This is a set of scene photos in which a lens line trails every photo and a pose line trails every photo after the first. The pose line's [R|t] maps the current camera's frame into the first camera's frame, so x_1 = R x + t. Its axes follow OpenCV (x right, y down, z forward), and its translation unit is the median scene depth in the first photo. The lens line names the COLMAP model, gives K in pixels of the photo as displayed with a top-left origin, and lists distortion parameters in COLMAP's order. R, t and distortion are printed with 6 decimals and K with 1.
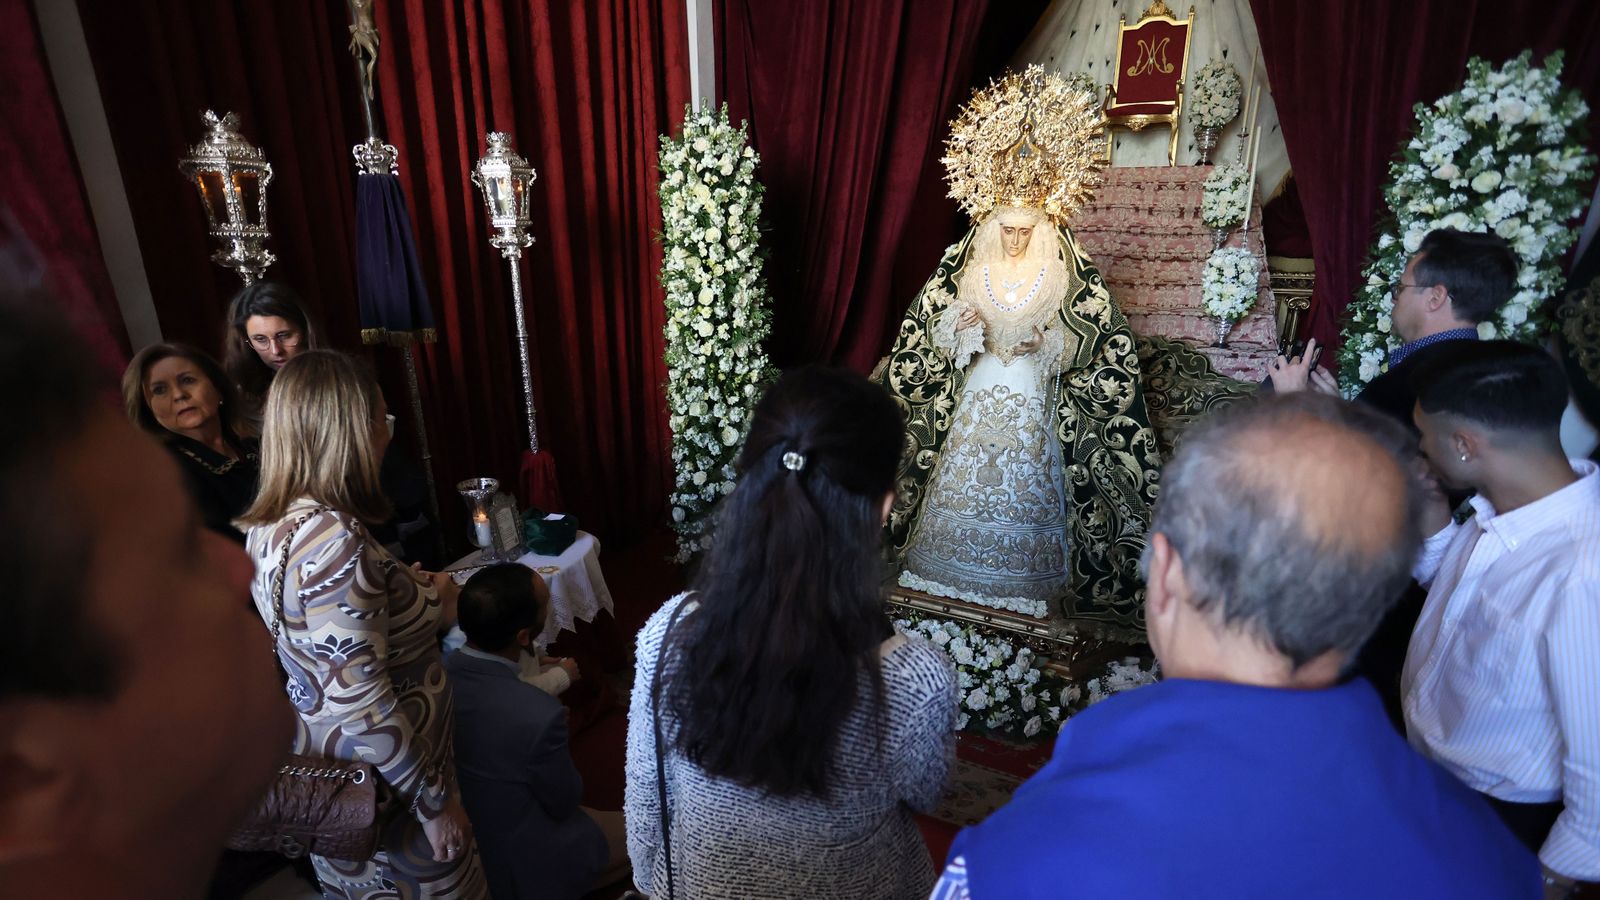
lens RADIAL K [[794.0, 0, 793.7], [0, 794.0, 502.8], [0, 0, 1]] dist [-0.082721, 0.039817]
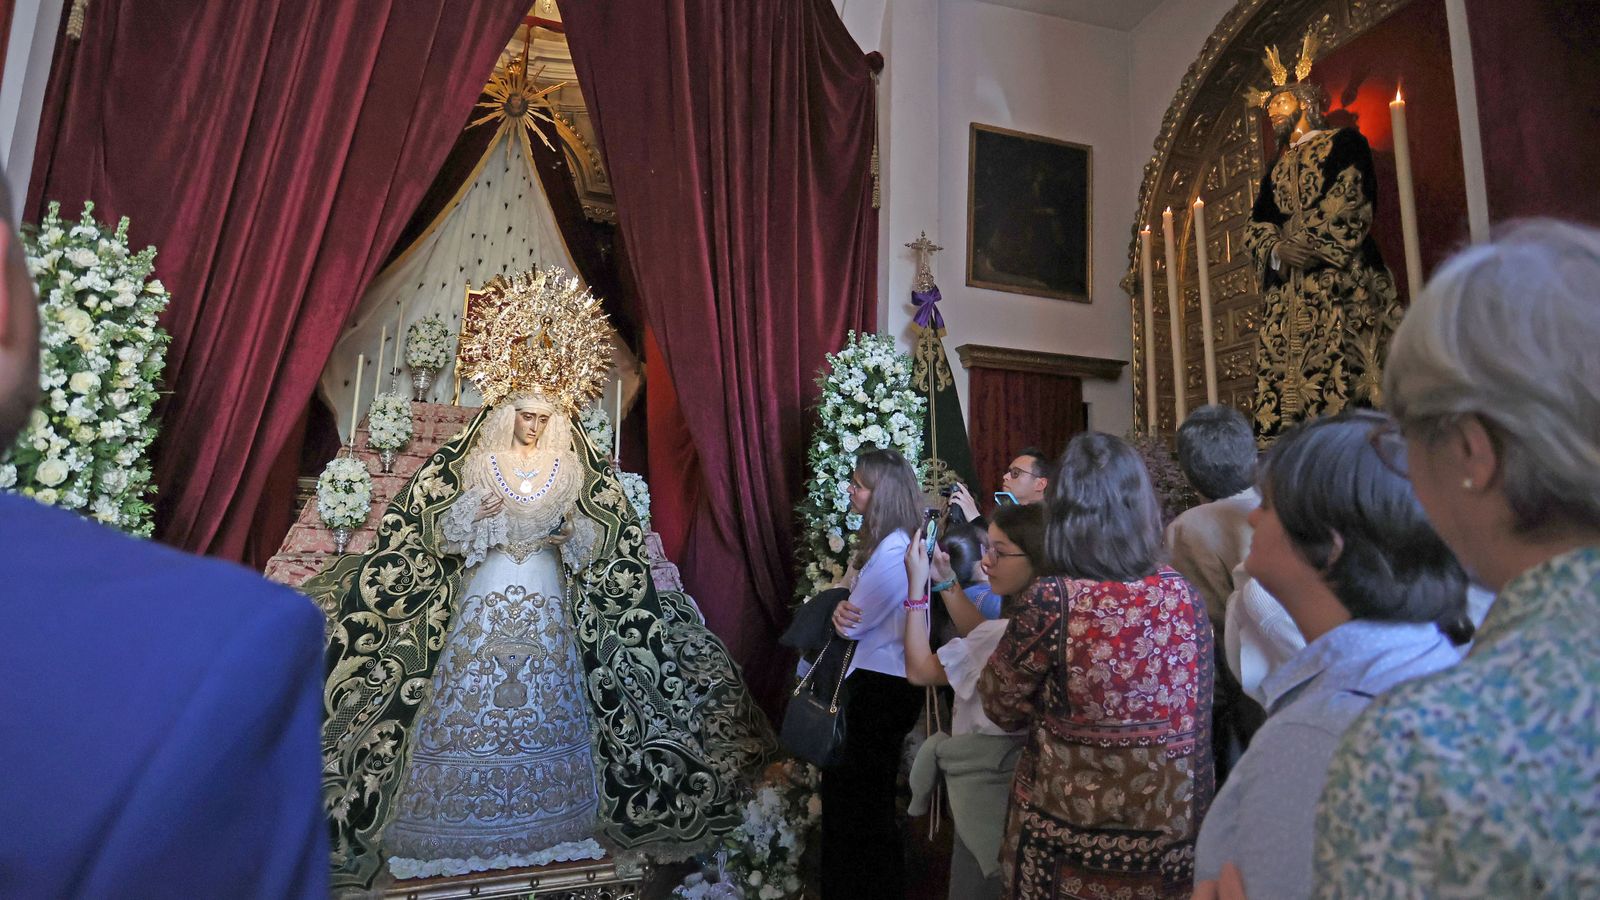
lens RADIAL K [[784.1, 0, 784.2], [0, 784.1, 405.1], [0, 0, 1]] dist [-0.069069, 0.029273]
pose [[0.615252, 0.140404, 0.775726, -0.242454], [0.225064, 0.911774, -0.343533, 0.030500], [-0.755520, 0.385948, 0.529371, 0.233252]]
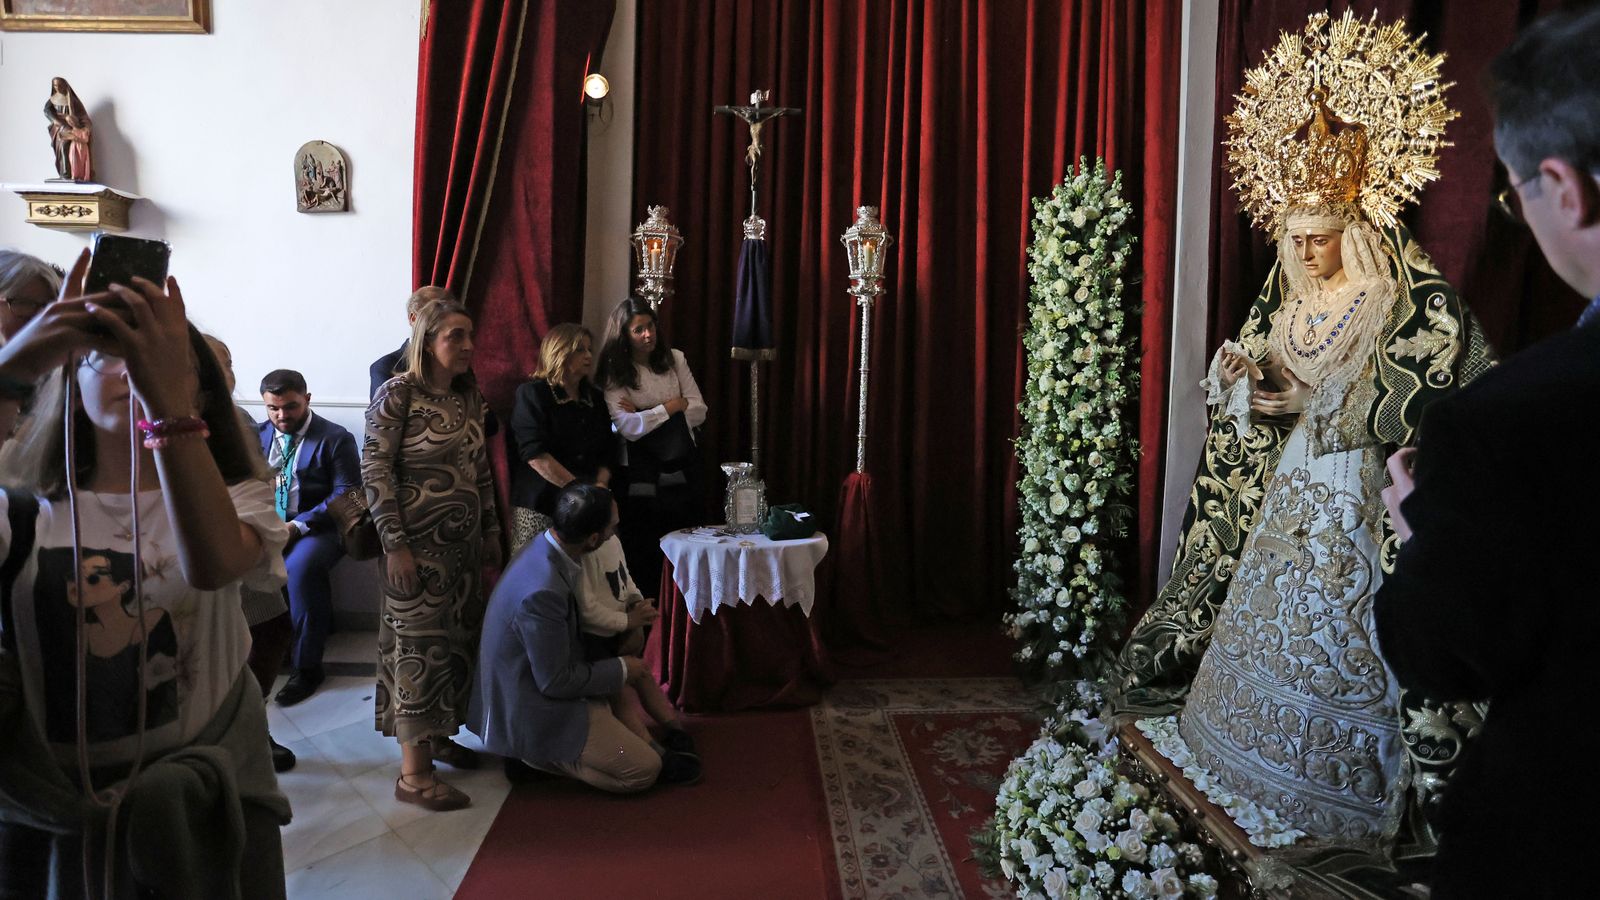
lens RADIAL K [[784.1, 0, 784.2], [0, 784.1, 405.1], [0, 0, 1]] dist [-0.069069, 0.029273]
pose [[0.534266, 0.070368, -0.842382, 0.549881], [-0.303213, 0.946167, -0.113270, 0.004394], [0.789064, 0.315937, 0.526842, 0.294320]]
